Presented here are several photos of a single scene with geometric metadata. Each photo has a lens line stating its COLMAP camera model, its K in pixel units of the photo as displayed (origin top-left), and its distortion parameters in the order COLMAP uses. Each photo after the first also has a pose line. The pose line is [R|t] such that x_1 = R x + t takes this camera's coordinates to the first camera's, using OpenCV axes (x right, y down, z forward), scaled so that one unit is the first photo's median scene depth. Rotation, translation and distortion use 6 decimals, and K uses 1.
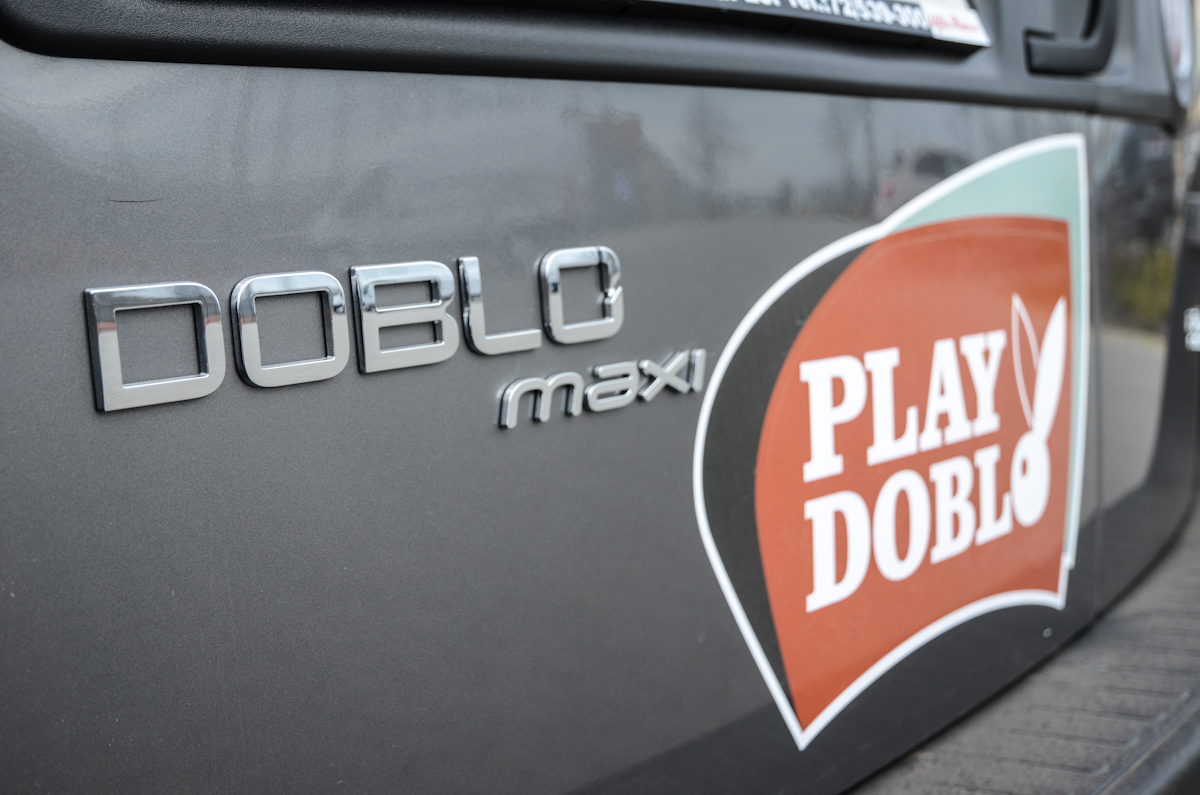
lens RADIAL K [[1599.3, 0, 600.0], [0, 1599.3, 397.5], [0, 0, 1]] dist [-0.013533, 0.053834]
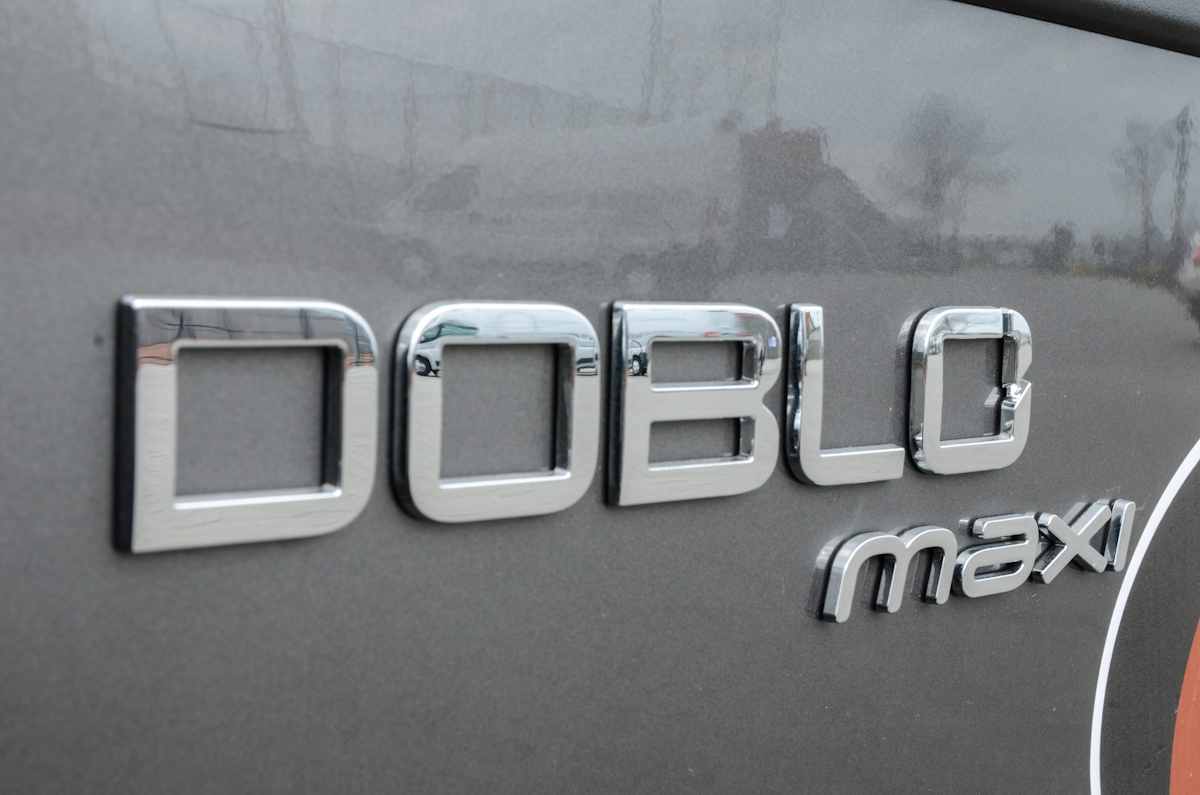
lens RADIAL K [[2055.9, 0, 600.0], [0, 2055.9, 397.5], [0, 0, 1]] dist [-0.041764, -0.121082]
pose [[0.991982, 0.110269, -0.061737, -0.107026], [-0.112456, 0.993104, -0.033135, -0.025835], [0.057658, 0.039812, 0.997542, 0.304690]]
